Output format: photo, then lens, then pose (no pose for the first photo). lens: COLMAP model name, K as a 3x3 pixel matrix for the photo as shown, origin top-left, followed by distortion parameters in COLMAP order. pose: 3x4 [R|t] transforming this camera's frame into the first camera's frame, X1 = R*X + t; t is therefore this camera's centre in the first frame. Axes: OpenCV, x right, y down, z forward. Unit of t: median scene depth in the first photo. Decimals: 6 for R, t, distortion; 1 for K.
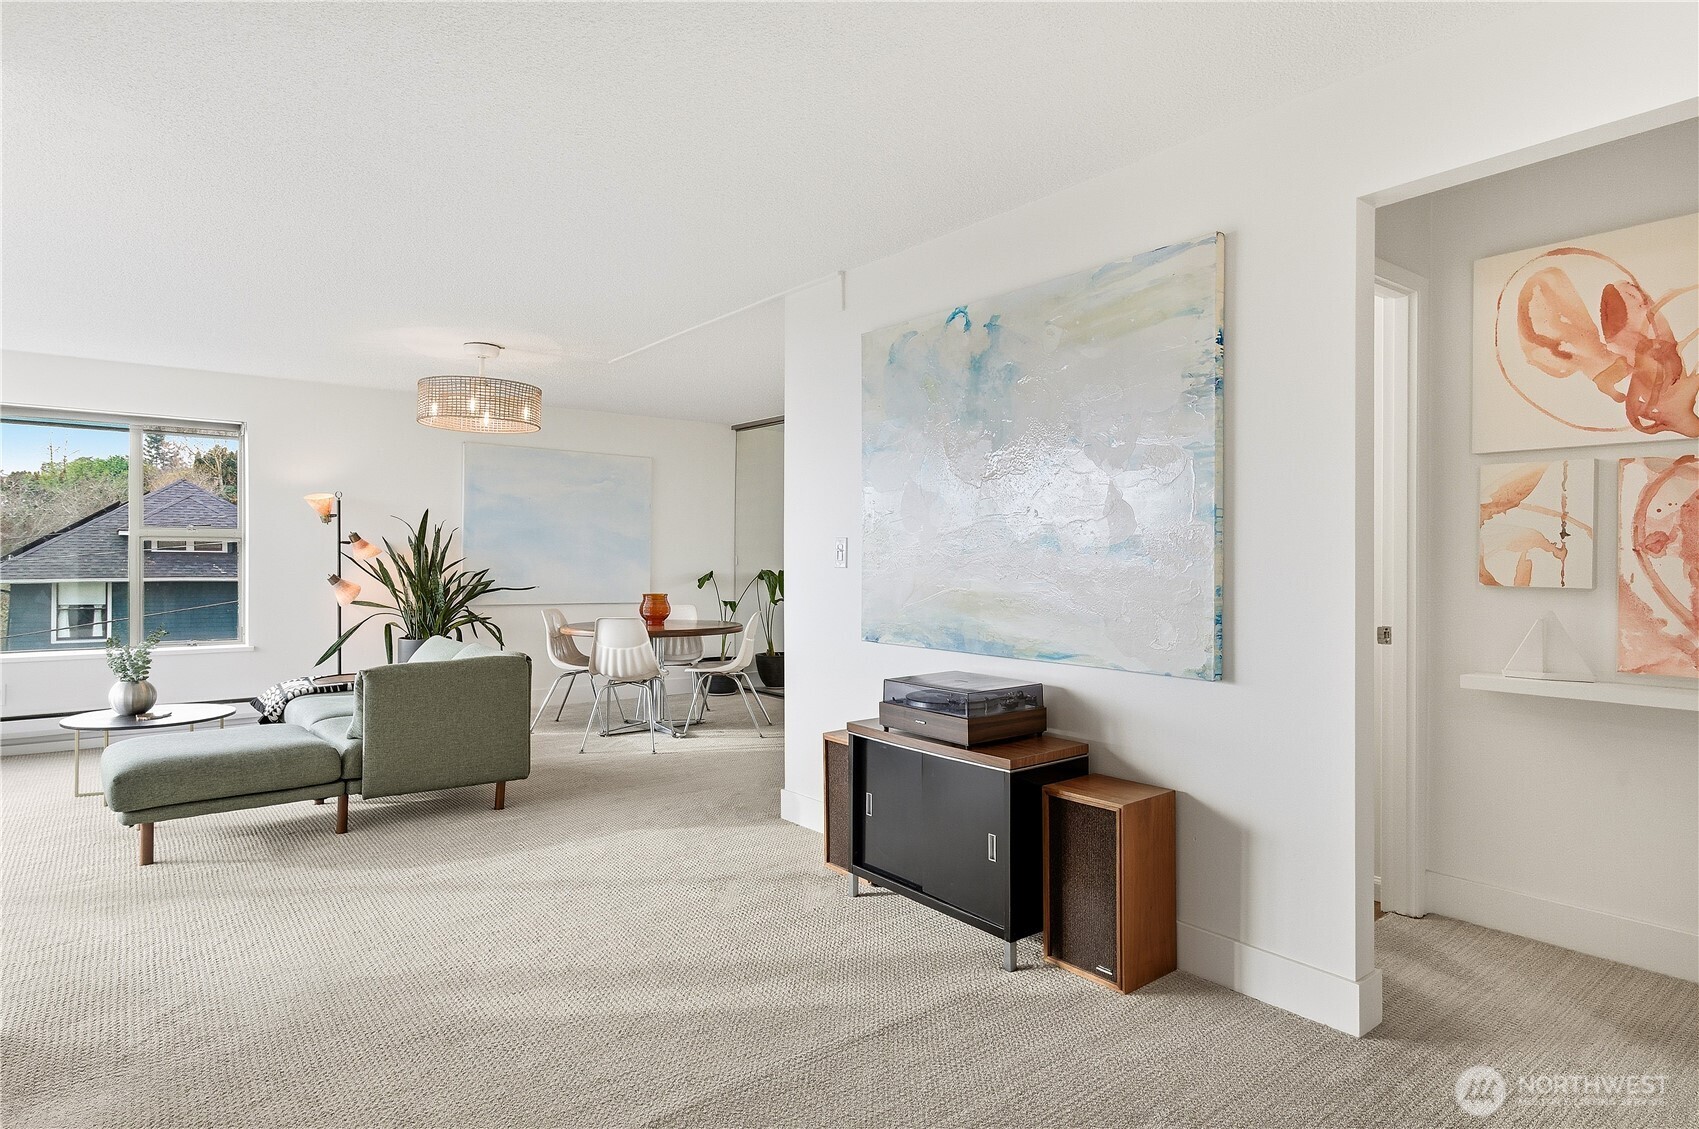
lens RADIAL K [[989.6, 0, 860.2], [0, 989.6, 558.4], [0, 0, 1]] dist [0.020152, -0.008152]
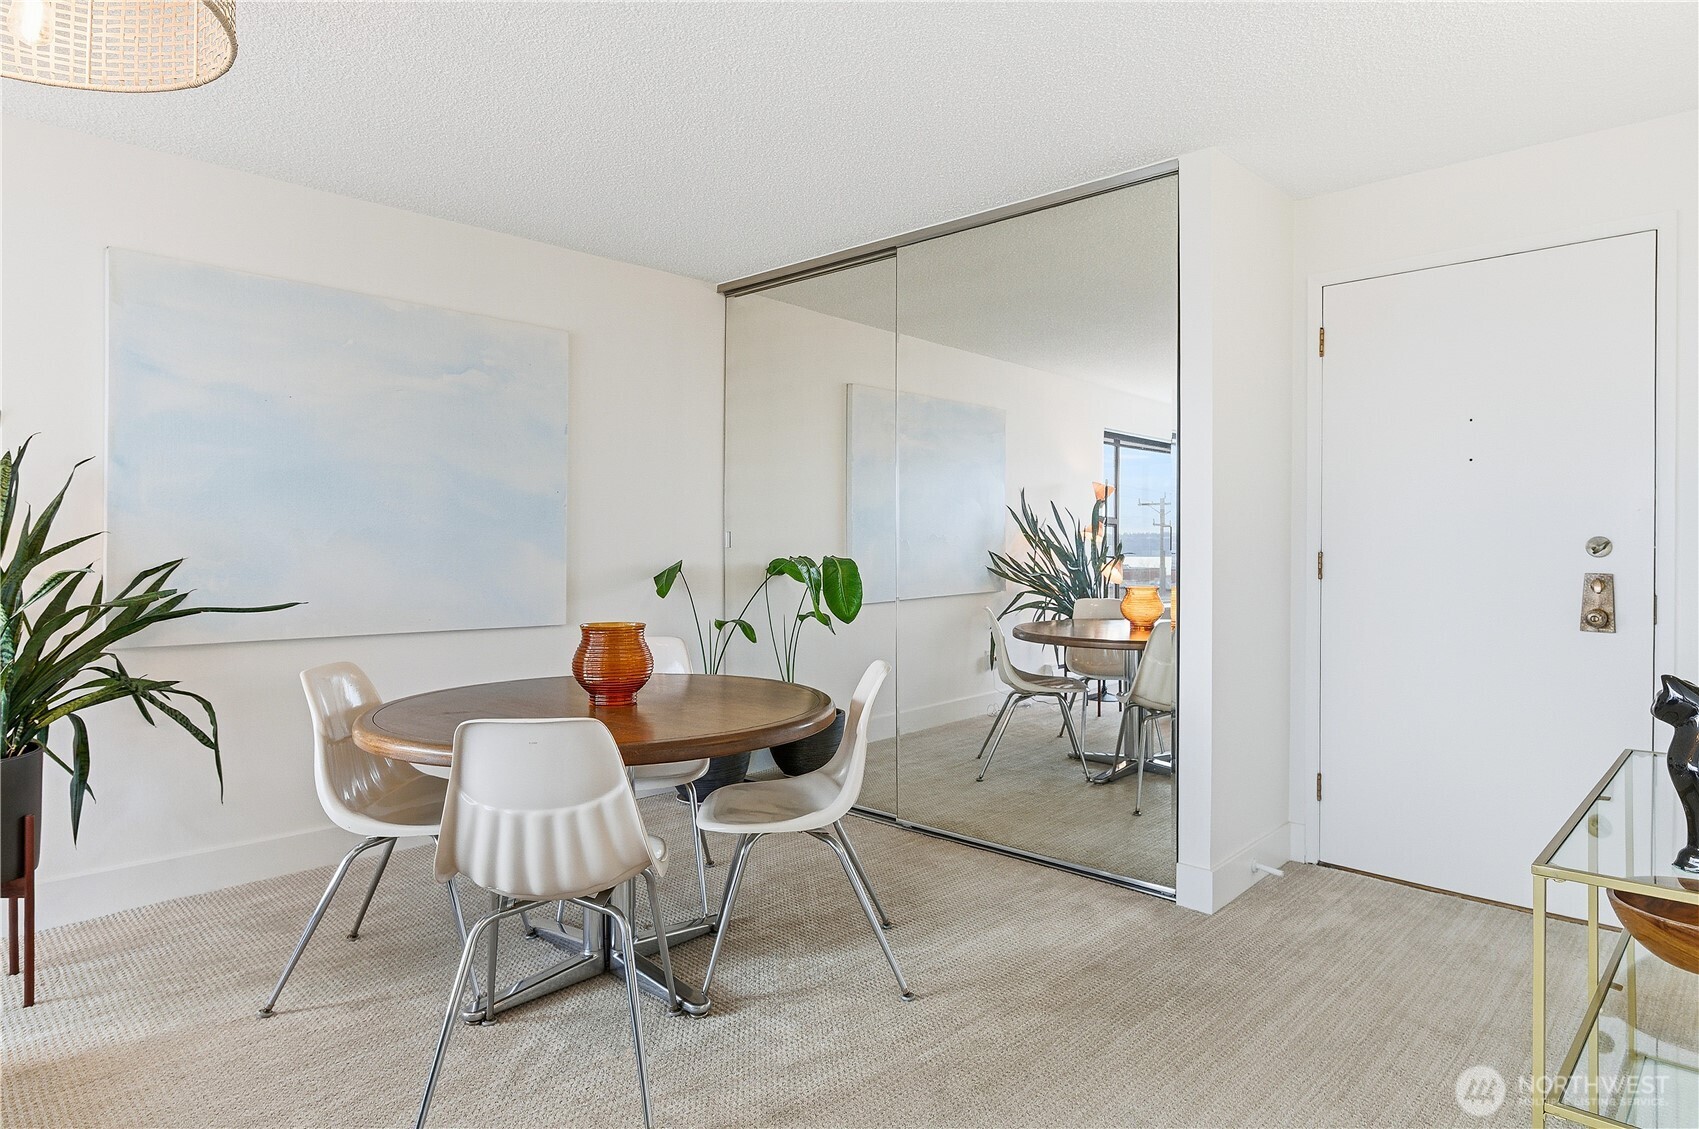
lens RADIAL K [[974.9, 0, 864.3], [0, 974.9, 551.7], [0, 0, 1]] dist [-0.006220, 0.004086]
pose [[0.989789, -0.002111, 0.142523, -0.168840], [0.000060, 0.999896, 0.014392, 0.002058], [-0.142538, -0.014236, 0.989687, 0.626285]]
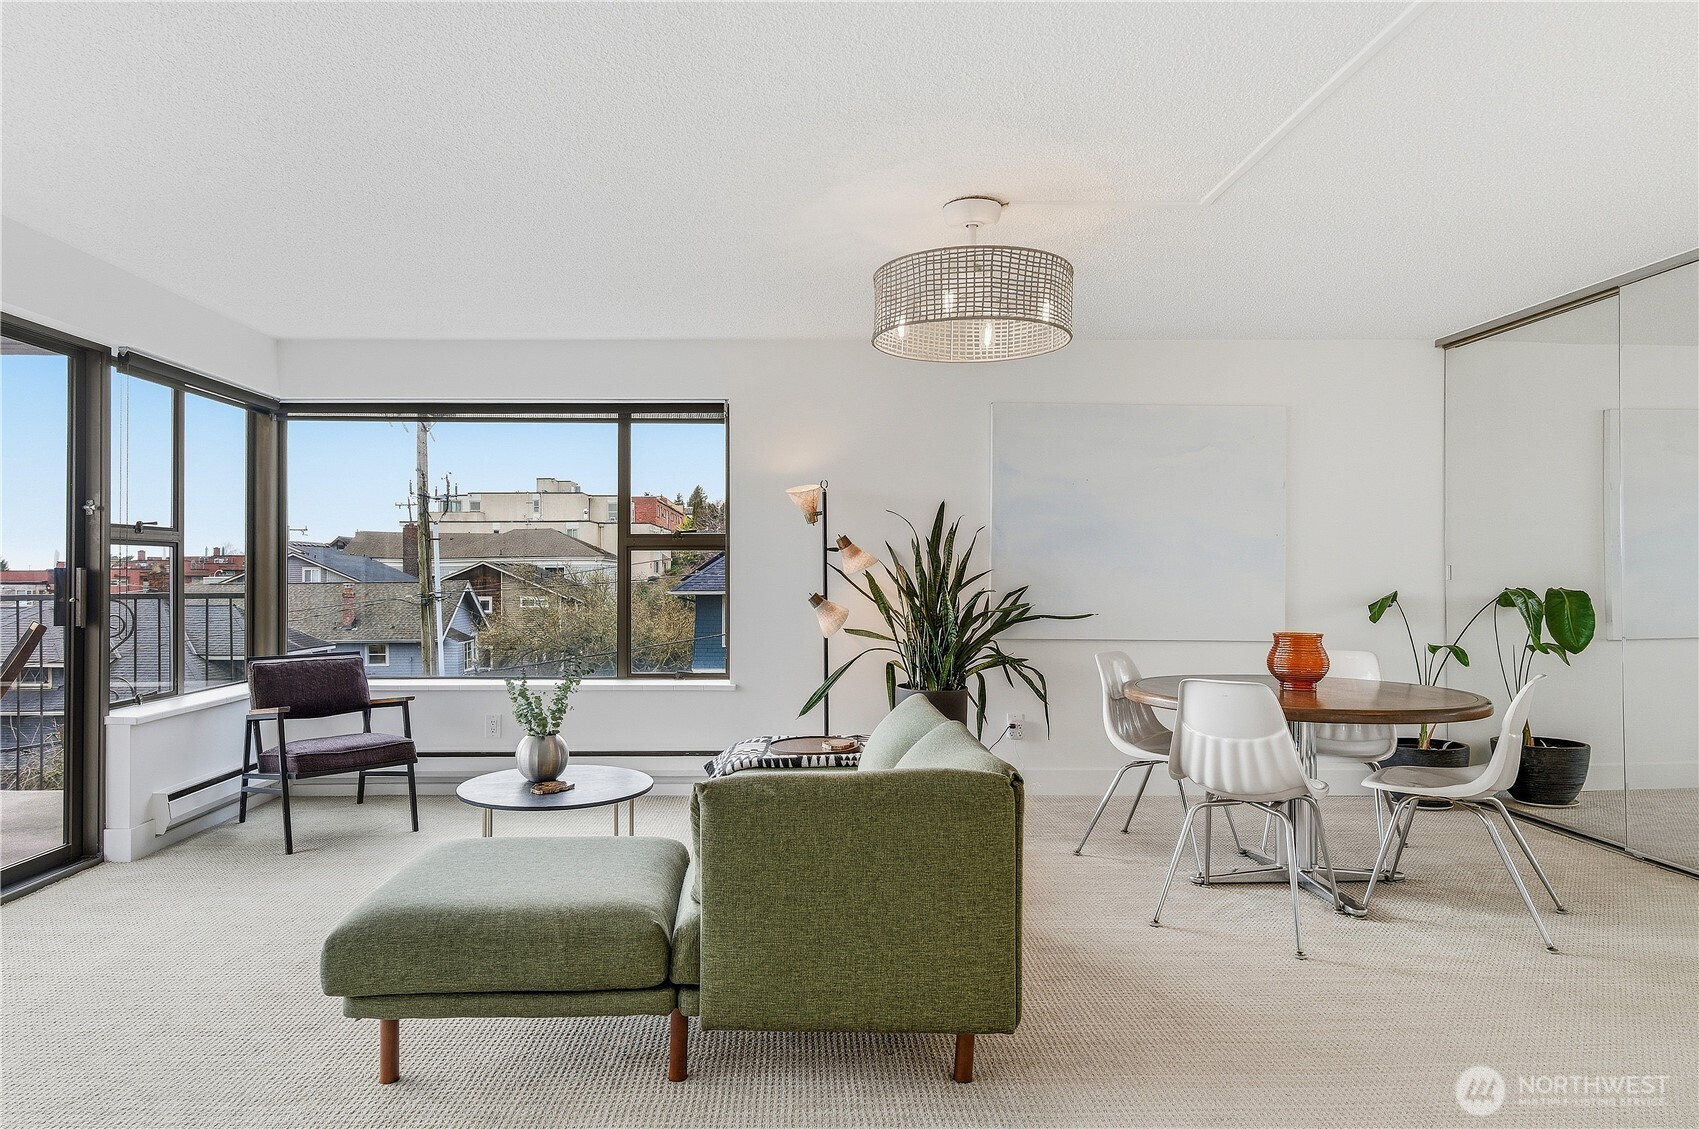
lens RADIAL K [[974.9, 0, 801.9], [0, 974.9, 569.2], [0, 0, 1]] dist [-0.006220, 0.004086]
pose [[0.788200, -0.007354, -0.615376, -0.094930], [0.005785, 0.999973, -0.004540, 0.001396], [0.615392, 0.000018, 0.788221, 0.422712]]
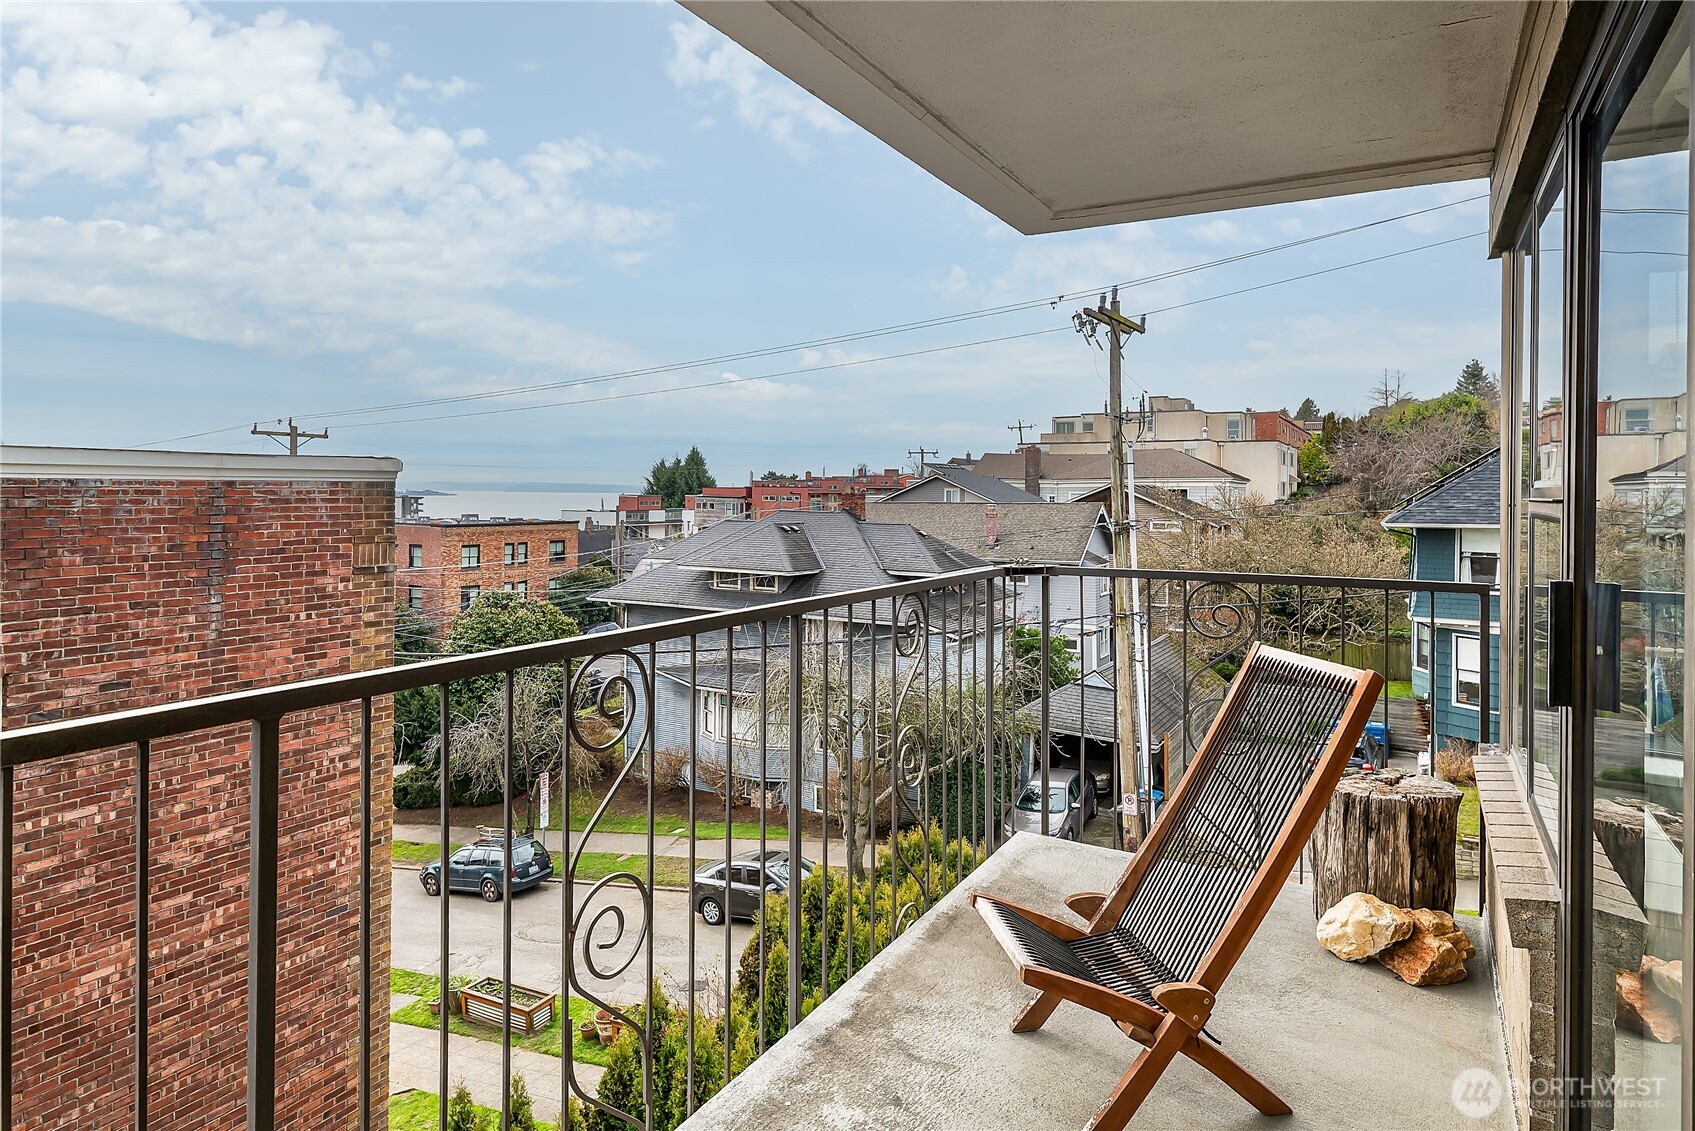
lens RADIAL K [[987.3, 0, 876.9], [0, 987.3, 490.3], [0, 0, 1]] dist [0.020152, -0.008152]
pose [[0.371058, -0.002291, -0.928607, -0.617628], [-0.004325, 0.999982, -0.004195, -0.027181], [0.928600, 0.005573, 0.371042, 0.320678]]
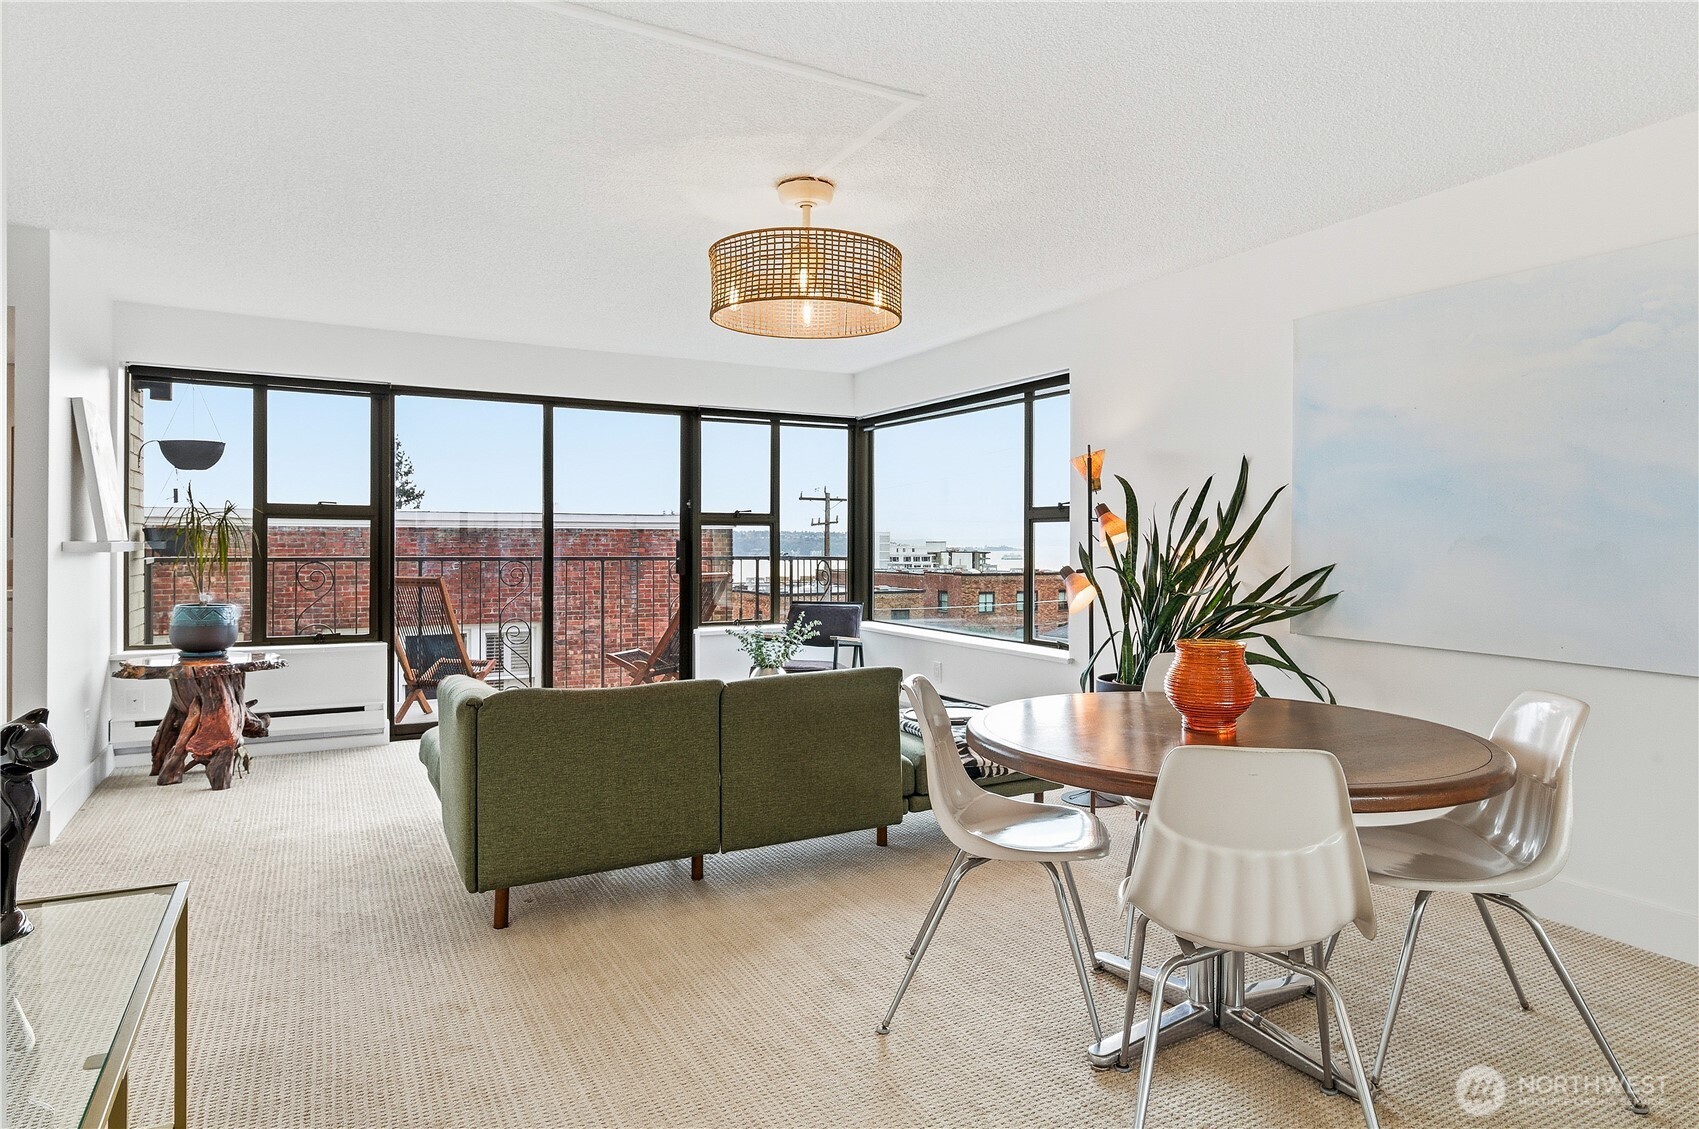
lens RADIAL K [[974.9, 0, 867.4], [0, 974.9, 541.8], [0, 0, 1]] dist [-0.006220, 0.004086]
pose [[-0.152446, -0.004477, -0.988302, 0.155545], [0.000437, 0.999989, -0.004597, 0.002001], [0.988312, -0.001132, -0.152443, 0.951376]]
